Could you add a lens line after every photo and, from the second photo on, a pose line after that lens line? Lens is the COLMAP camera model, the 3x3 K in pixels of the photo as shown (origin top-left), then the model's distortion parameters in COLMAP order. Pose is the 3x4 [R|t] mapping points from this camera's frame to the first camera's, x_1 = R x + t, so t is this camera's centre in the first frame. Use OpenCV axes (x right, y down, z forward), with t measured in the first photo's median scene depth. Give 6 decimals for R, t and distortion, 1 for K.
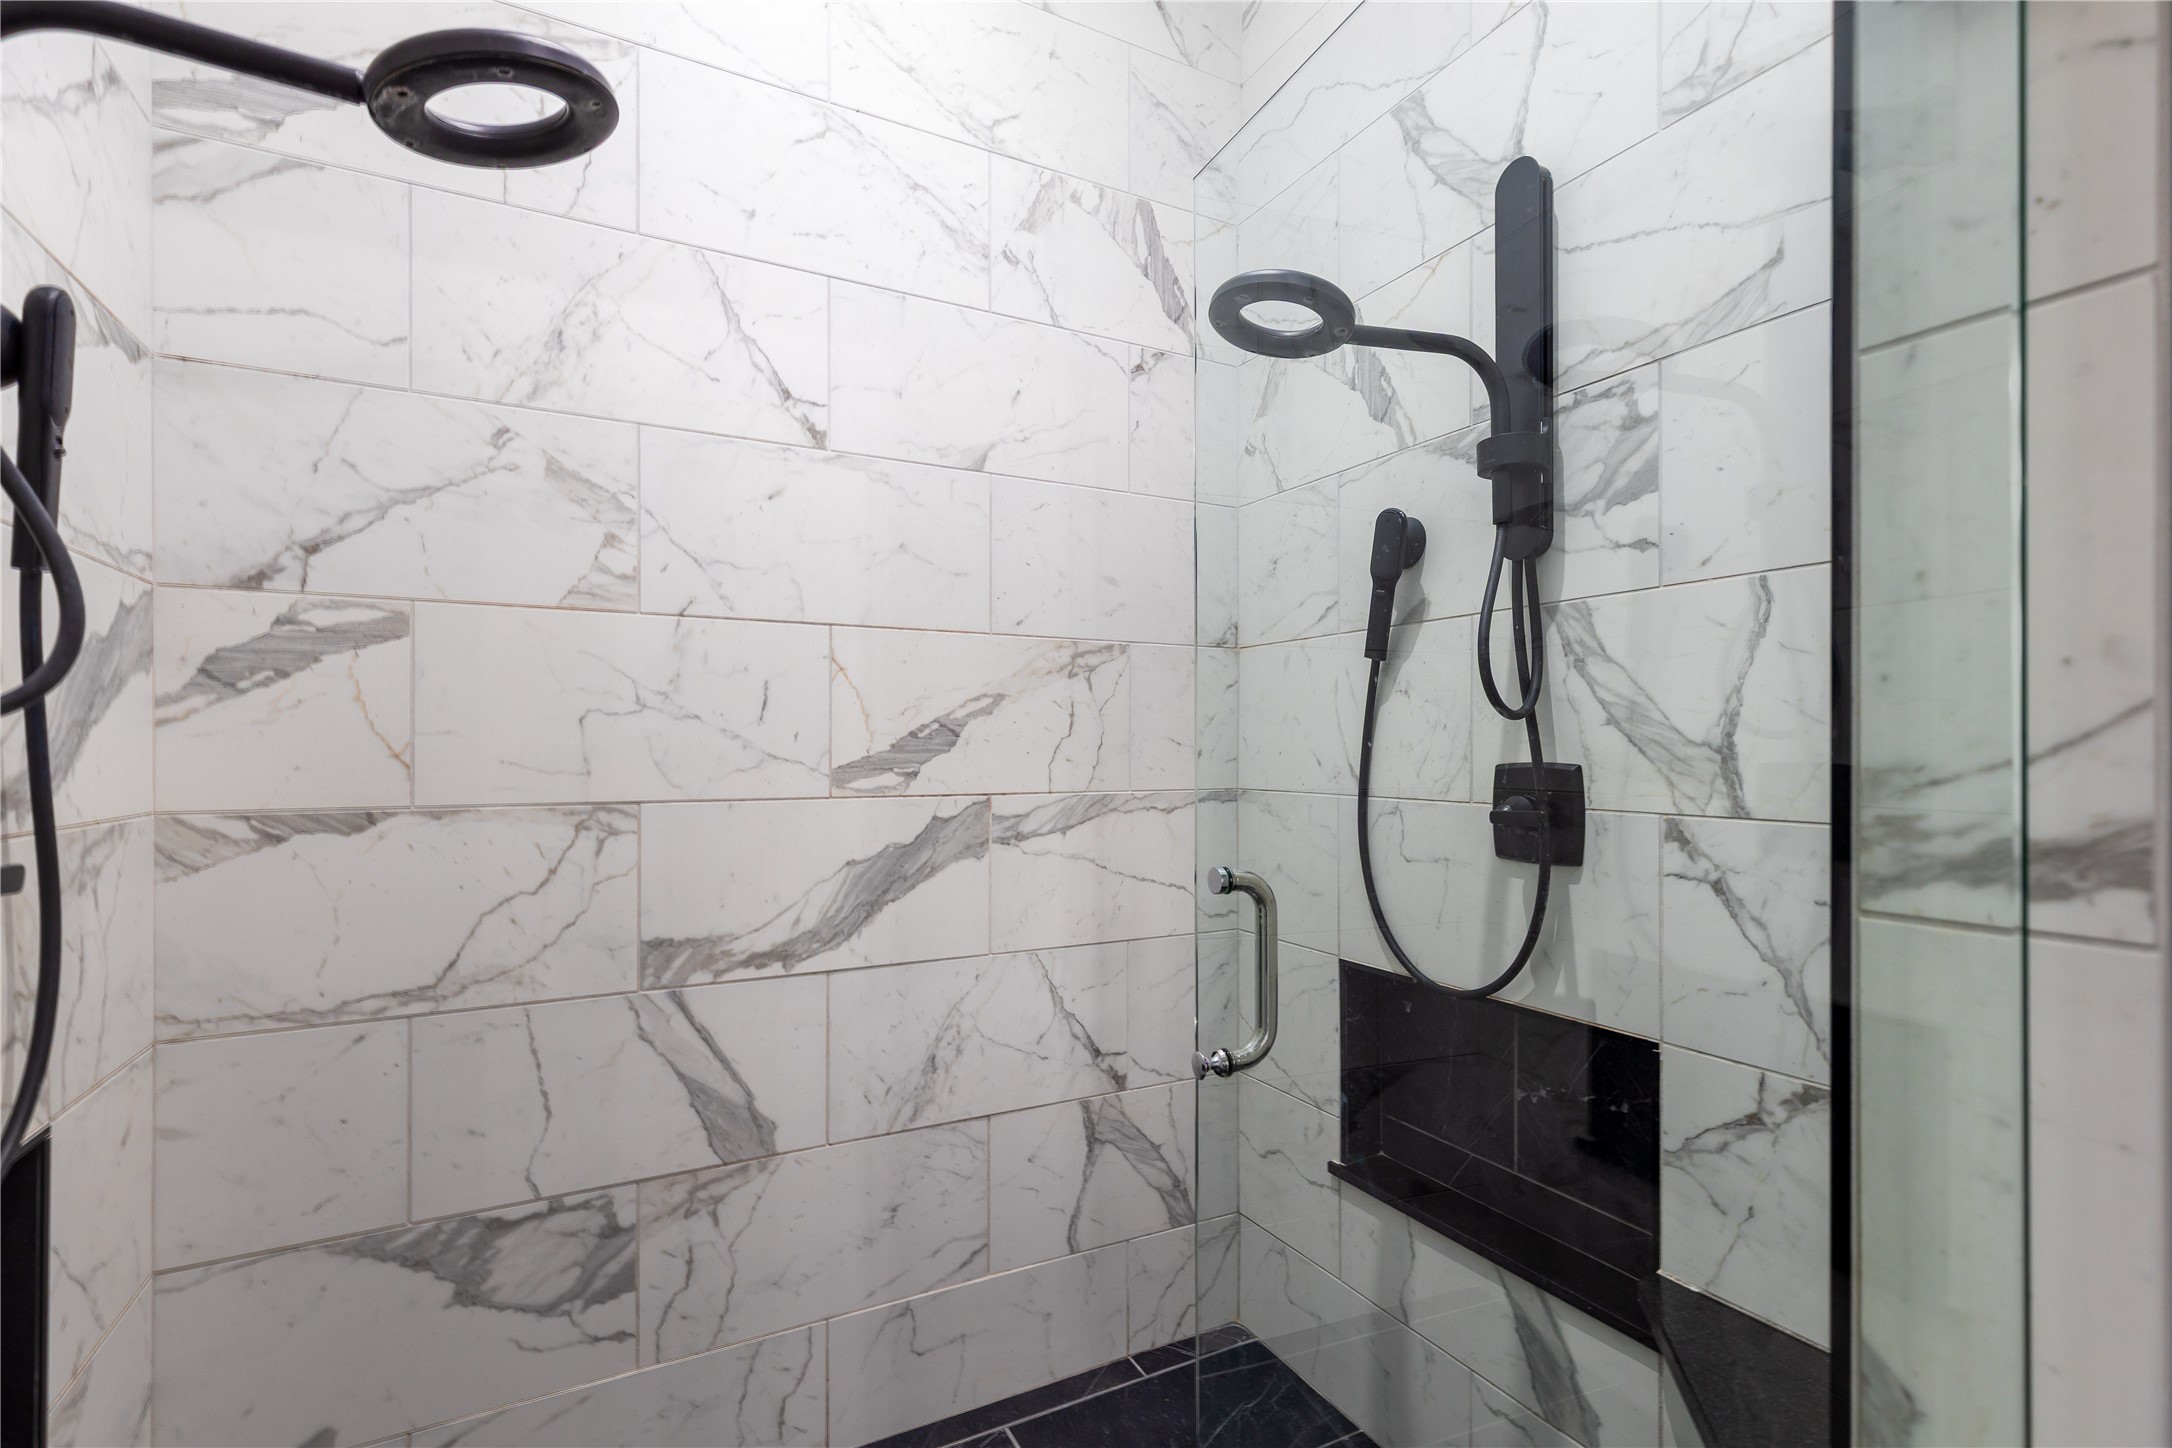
lens RADIAL K [[970.2, 0, 1084.1], [0, 970.2, 744.5], [0, 0, 1]] dist [0.002936, 0.000507]
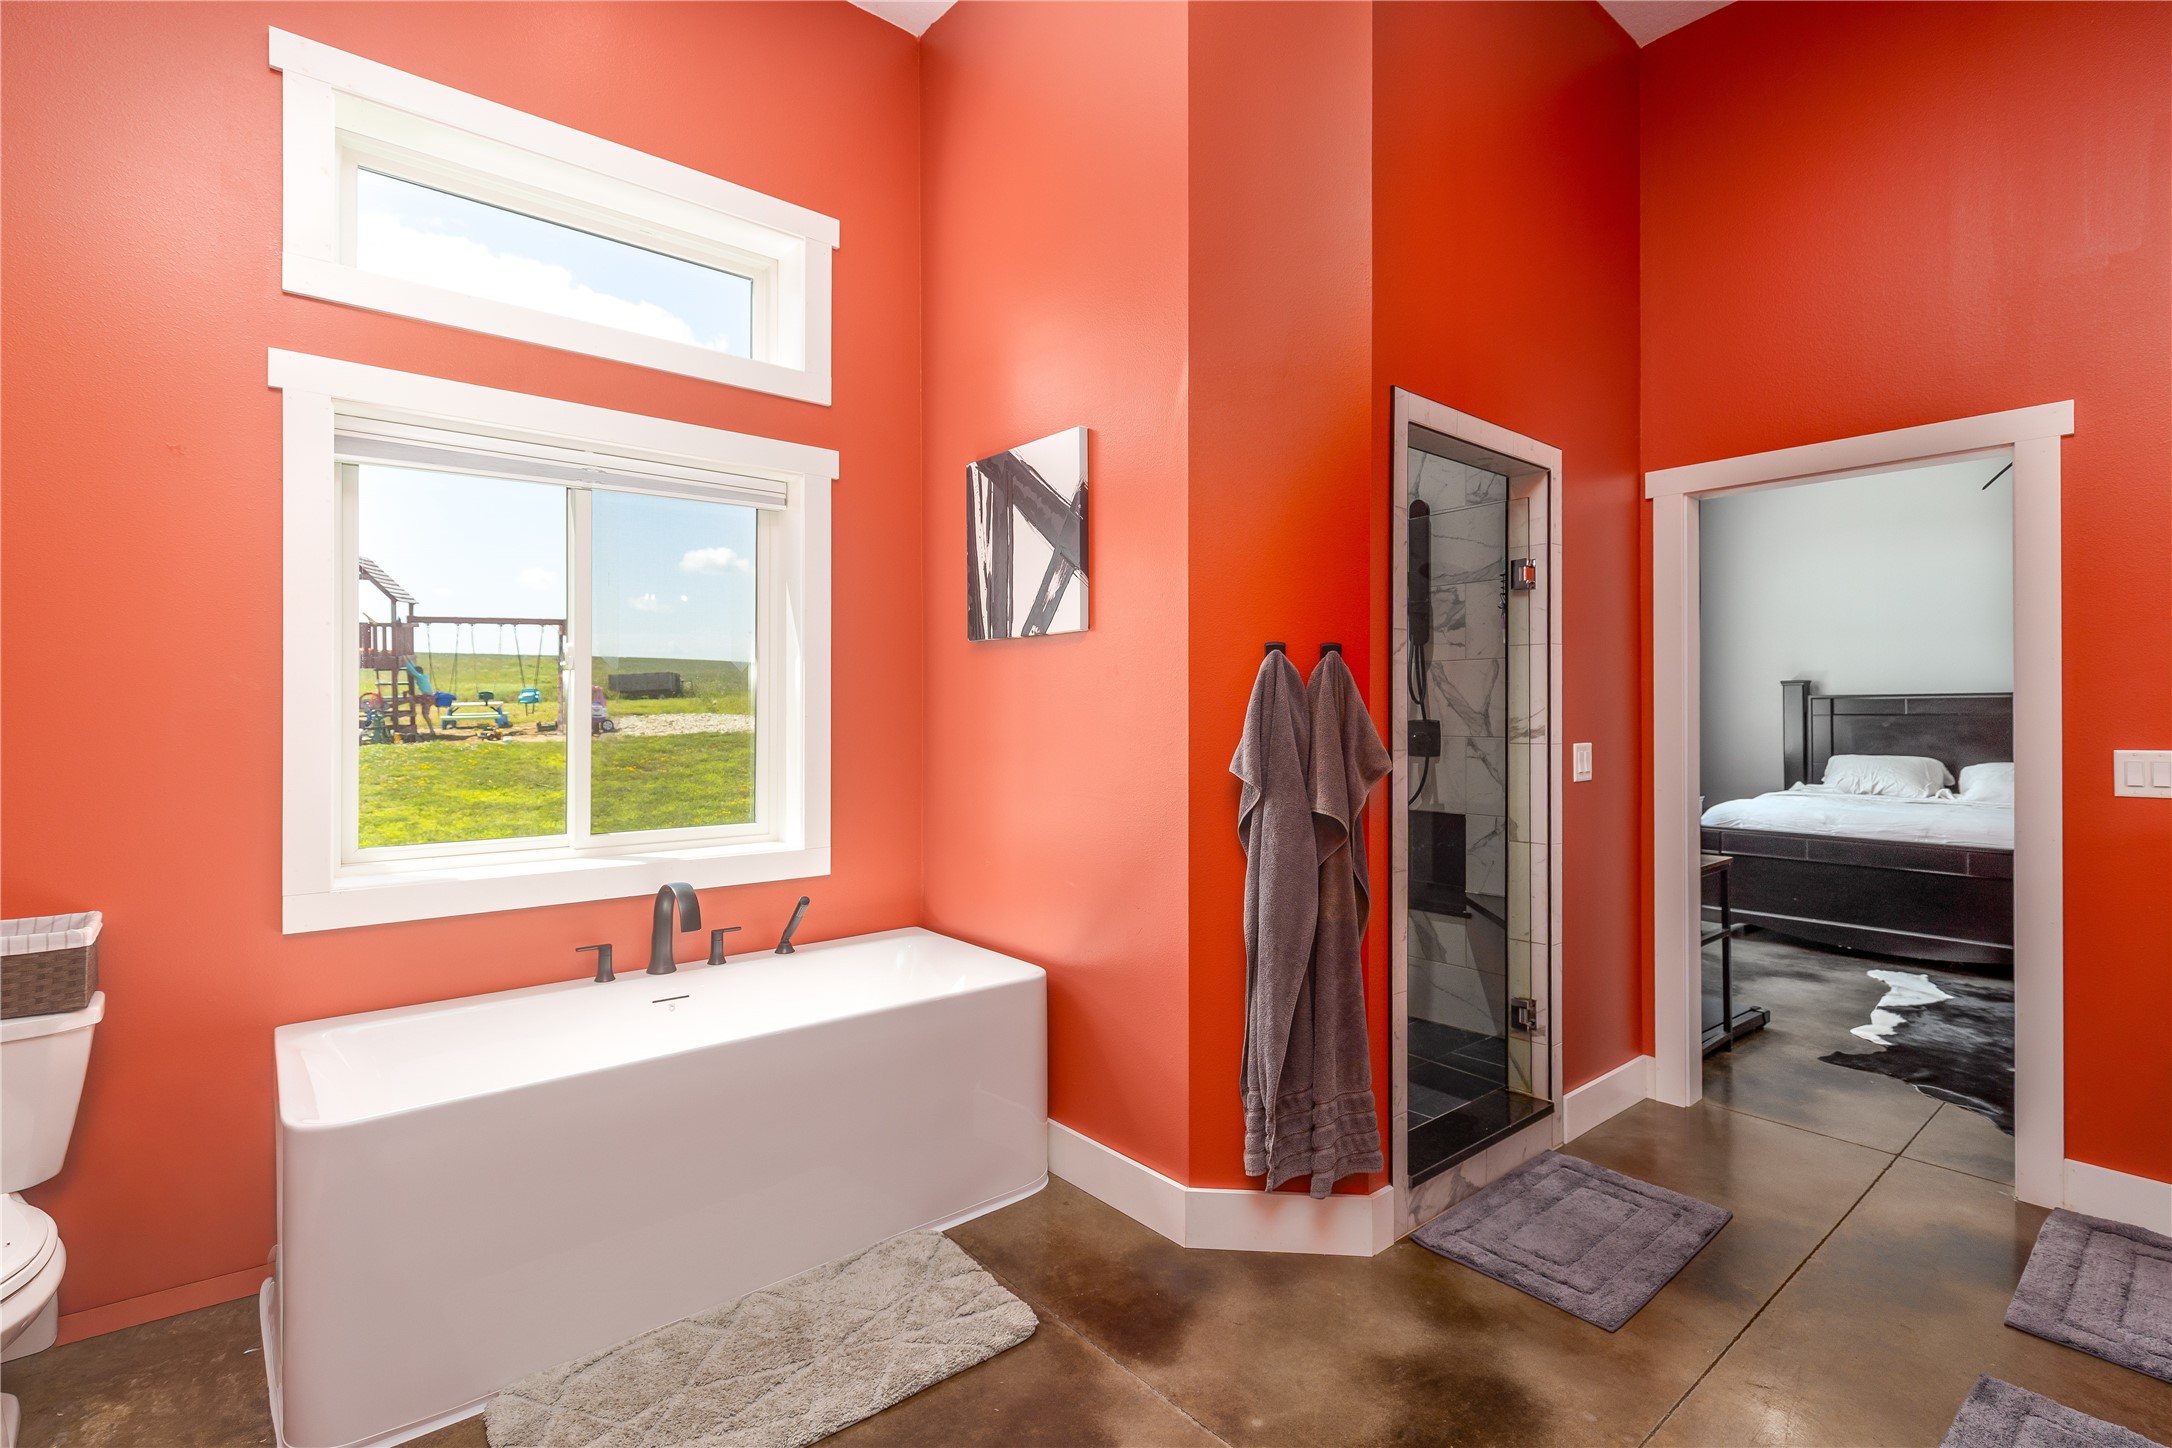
lens RADIAL K [[987.5, 0, 1086.0], [0, 987.5, 724.0], [0, 0, 1]] dist [0.003009, -0.000297]
pose [[0.978708, -0.008613, 0.205078, -1.079306], [0.006078, 0.999897, 0.012990, -0.012042], [-0.205169, -0.011467, 0.978659, -1.593945]]
